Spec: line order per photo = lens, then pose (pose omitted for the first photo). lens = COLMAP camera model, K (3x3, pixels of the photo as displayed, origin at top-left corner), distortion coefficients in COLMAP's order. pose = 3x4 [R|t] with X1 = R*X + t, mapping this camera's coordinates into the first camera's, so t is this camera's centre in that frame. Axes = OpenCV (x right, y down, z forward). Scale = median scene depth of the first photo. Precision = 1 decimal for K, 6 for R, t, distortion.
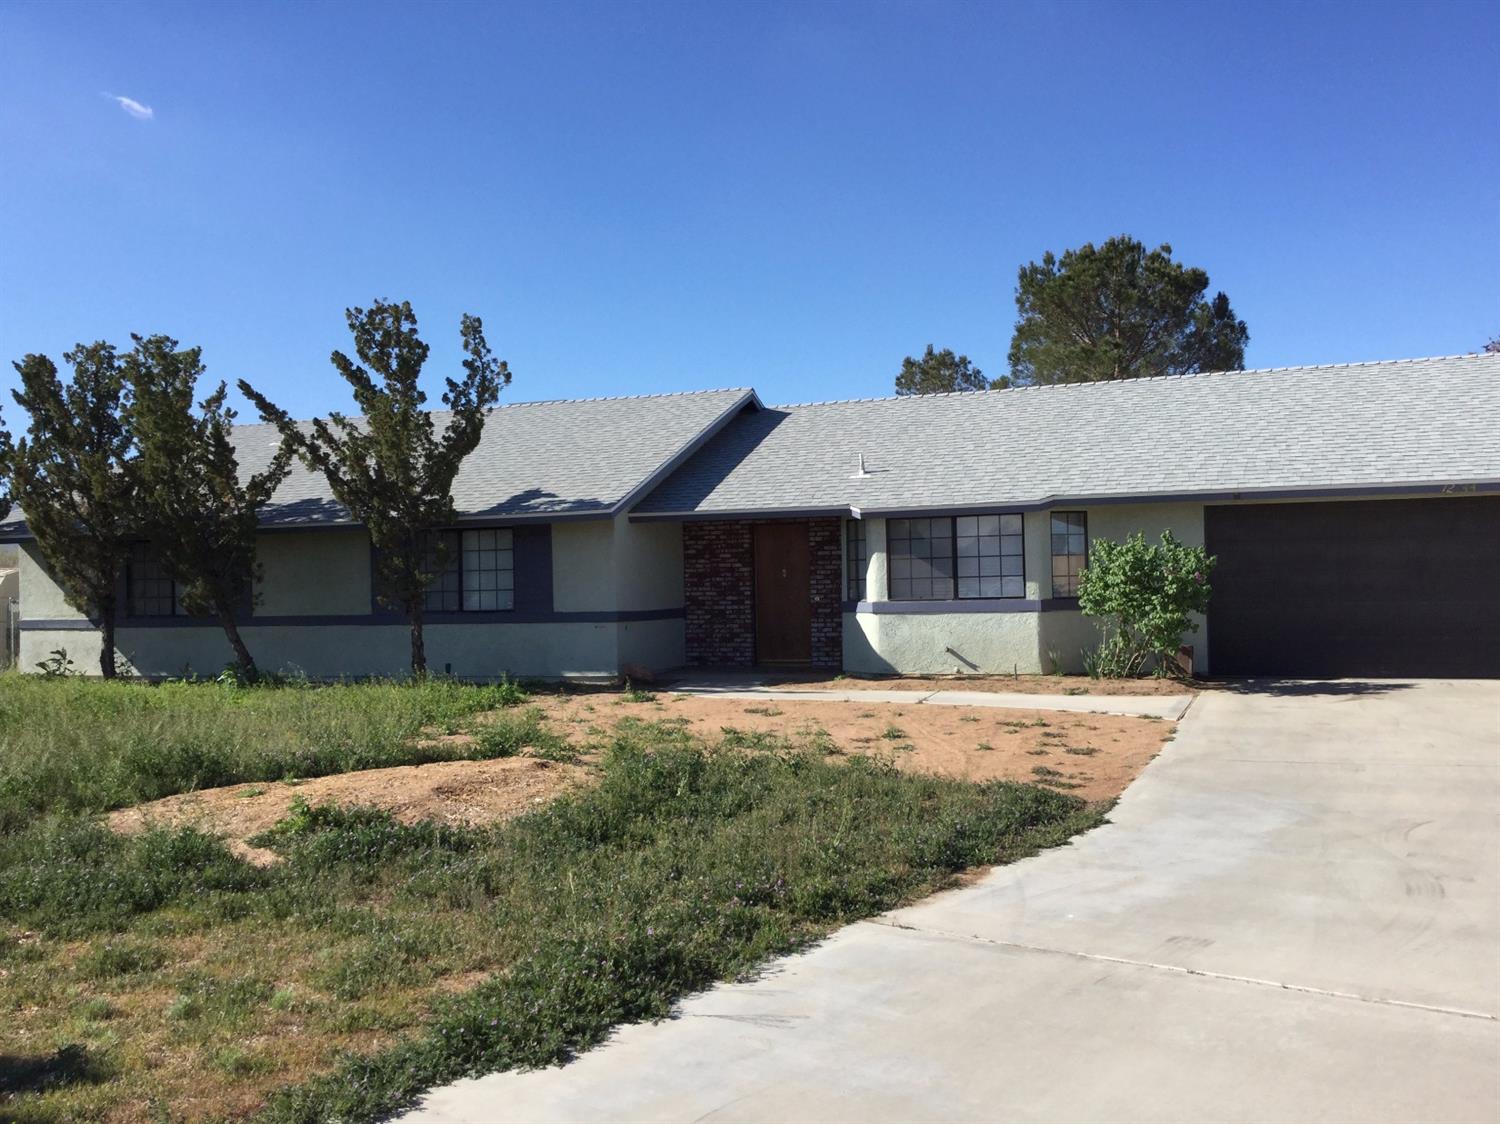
lens RADIAL K [[1353.1, 0, 742.6], [0, 1353.1, 559.4], [0, 0, 1]] dist [0.106473, -0.187634]
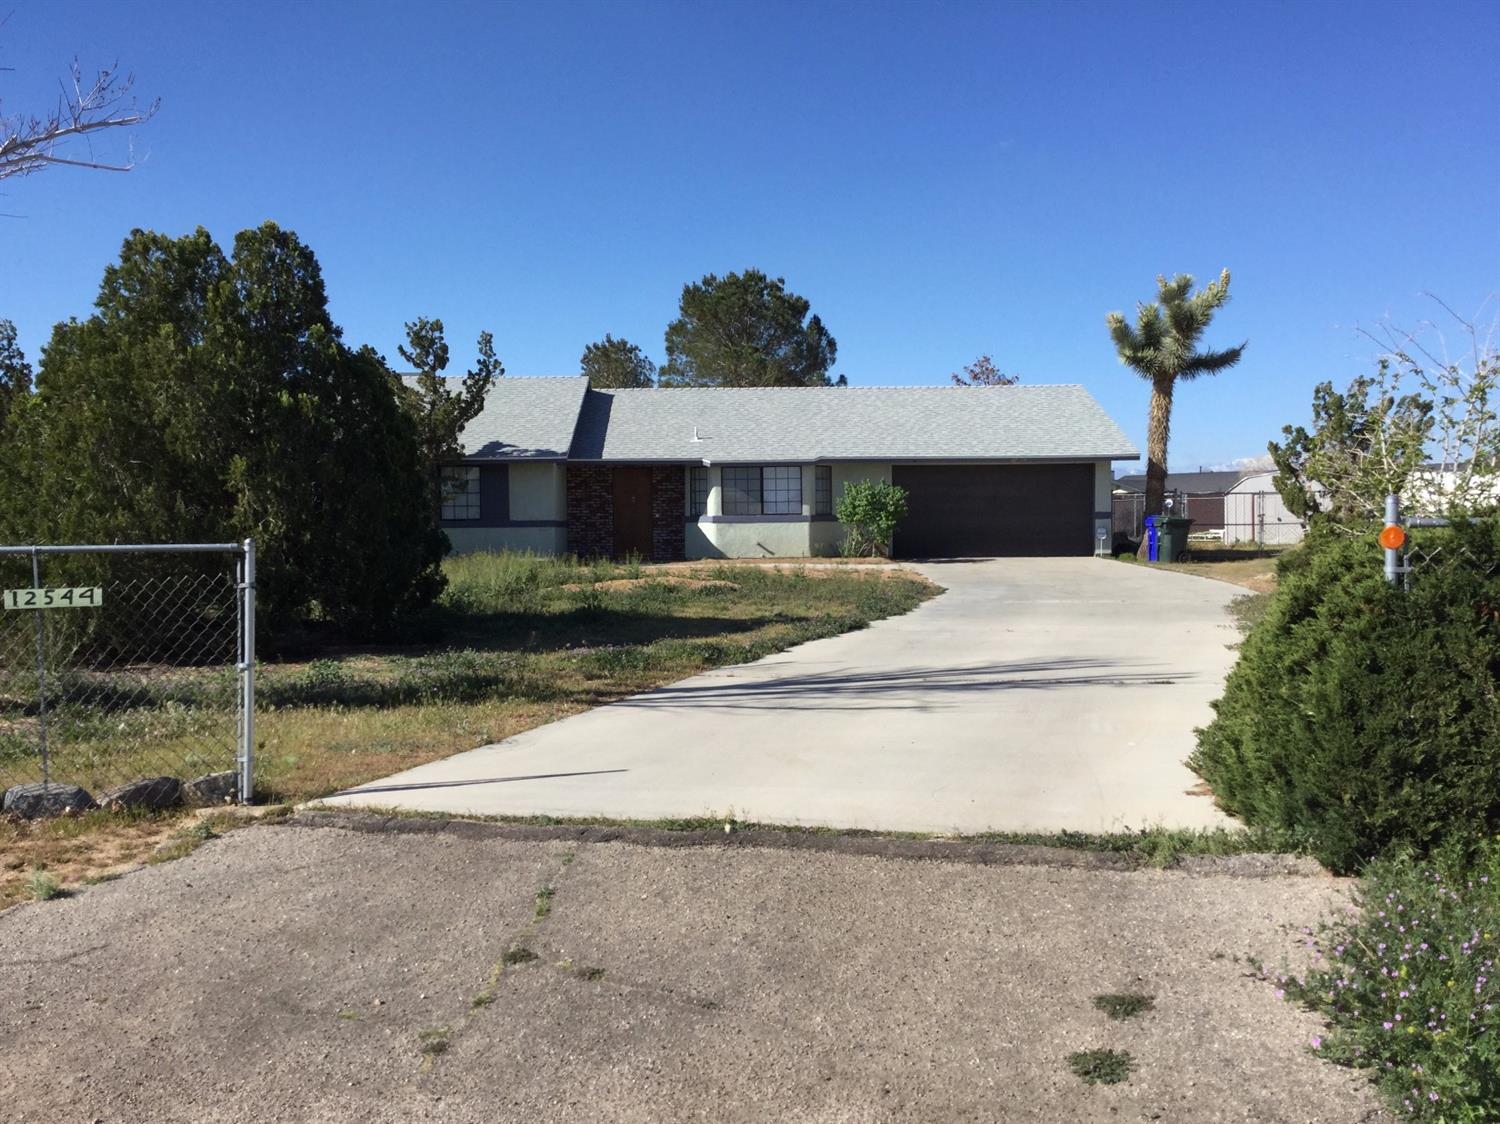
lens RADIAL K [[1353.1, 0, 742.6], [0, 1353.1, 559.4], [0, 0, 1]] dist [0.106473, -0.187634]
pose [[0.925195, 0.002165, 0.379487, -0.509718], [-0.016537, 0.999264, 0.034615, 0.026321], [-0.379132, -0.038301, 0.924549, -0.580390]]
